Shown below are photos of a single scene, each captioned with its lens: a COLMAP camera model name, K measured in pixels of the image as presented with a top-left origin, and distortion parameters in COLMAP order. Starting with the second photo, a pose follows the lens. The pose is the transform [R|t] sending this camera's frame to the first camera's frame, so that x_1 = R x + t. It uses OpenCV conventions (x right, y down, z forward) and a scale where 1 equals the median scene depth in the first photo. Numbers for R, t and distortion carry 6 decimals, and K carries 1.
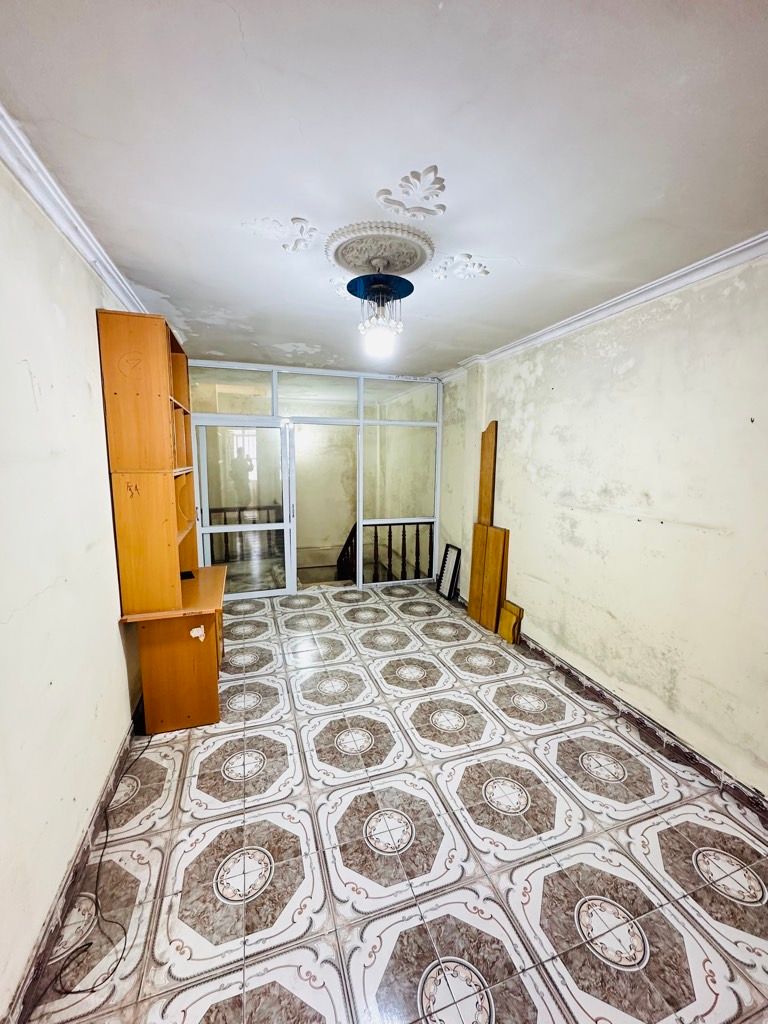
lens RADIAL K [[405.4, 0, 382.0], [0, 405.4, 514.6], [0, 0, 1]] dist [-0.000721, -0.000003]
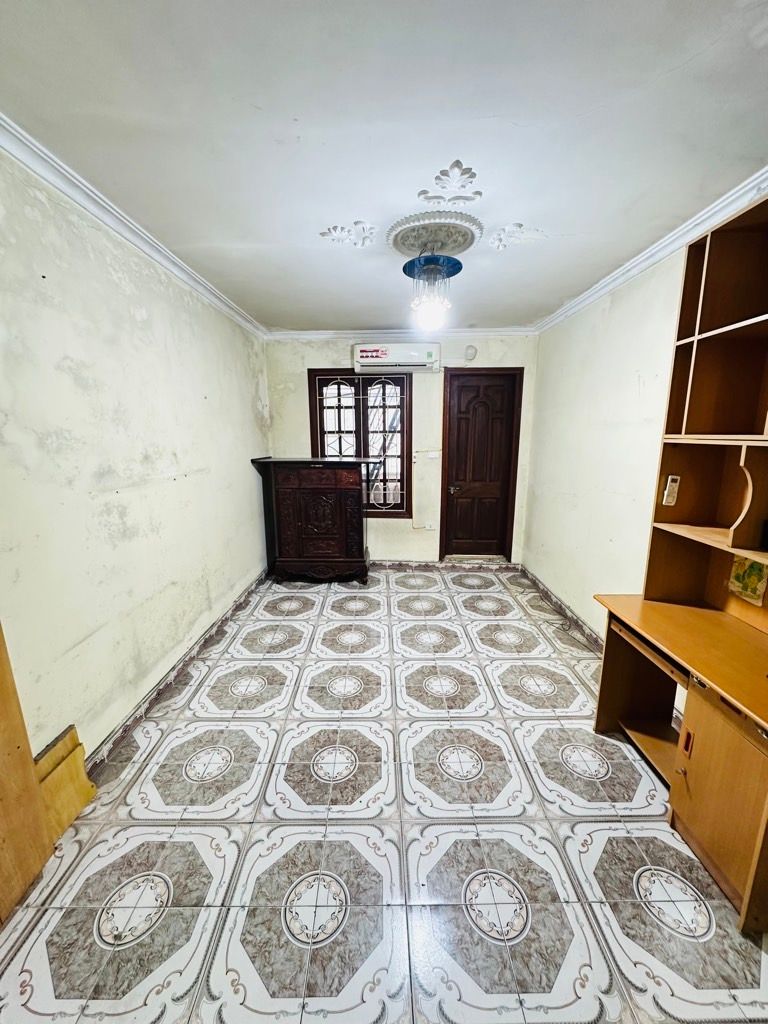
lens RADIAL K [[405.4, 0, 382.0], [0, 405.4, 514.6], [0, 0, 1]] dist [-0.000721, -0.000003]
pose [[-0.950186, -0.070184, 0.303678, -0.183816], [0.035885, 0.943205, 0.330268, -0.203249], [-0.309610, 0.324714, -0.893702, 1.602782]]
